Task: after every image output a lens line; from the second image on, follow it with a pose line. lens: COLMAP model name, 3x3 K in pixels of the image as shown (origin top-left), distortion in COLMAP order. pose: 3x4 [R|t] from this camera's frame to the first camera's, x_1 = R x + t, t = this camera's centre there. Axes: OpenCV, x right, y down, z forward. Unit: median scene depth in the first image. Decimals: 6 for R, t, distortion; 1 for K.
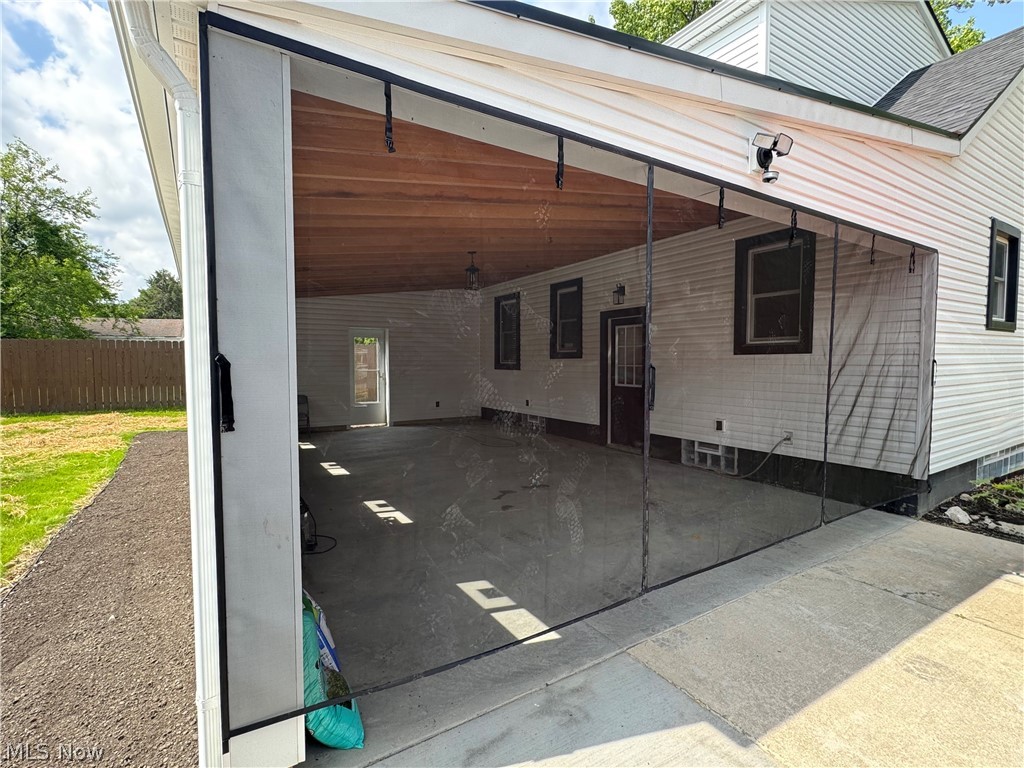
lens RADIAL K [[487.6, 0, 511.9], [0, 487.6, 387.9], [0, 0, 1]] dist [-0.005935, -0.000581]
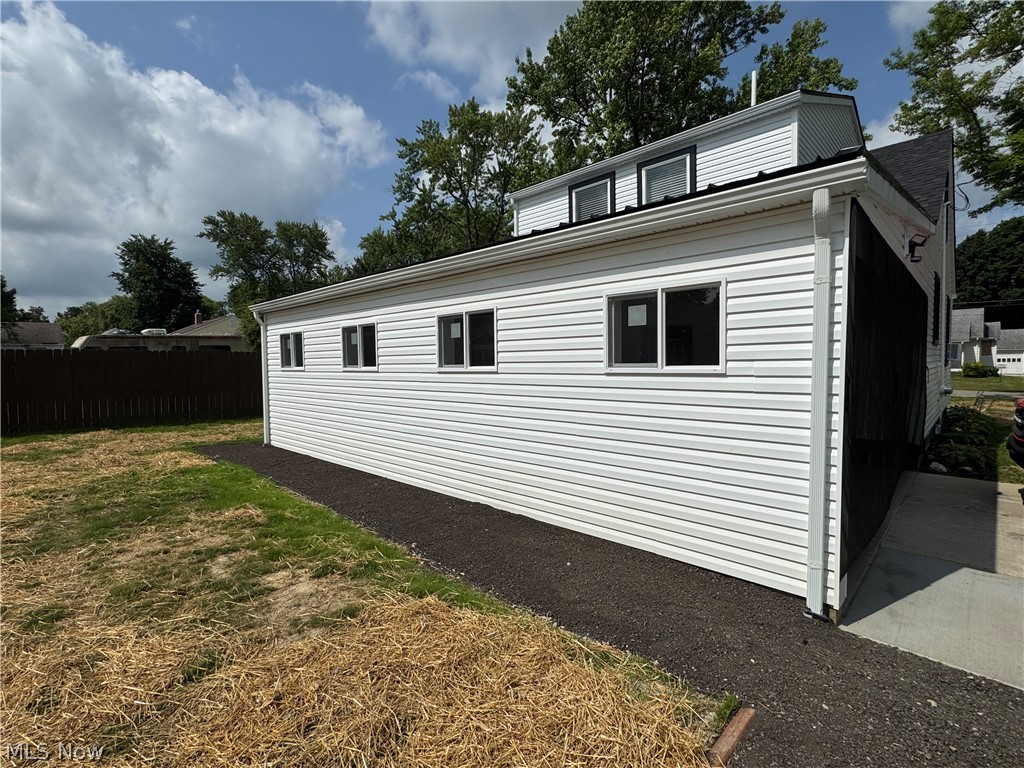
lens RADIAL K [[487.6, 0, 508.0], [0, 487.6, 385.1], [0, 0, 1]] dist [-0.005935, -0.000581]
pose [[0.971199, -0.020775, 0.237364, -0.746069], [0.024025, 0.999653, -0.010807, -0.011256], [-0.237057, 0.016198, 0.971361, -0.168037]]
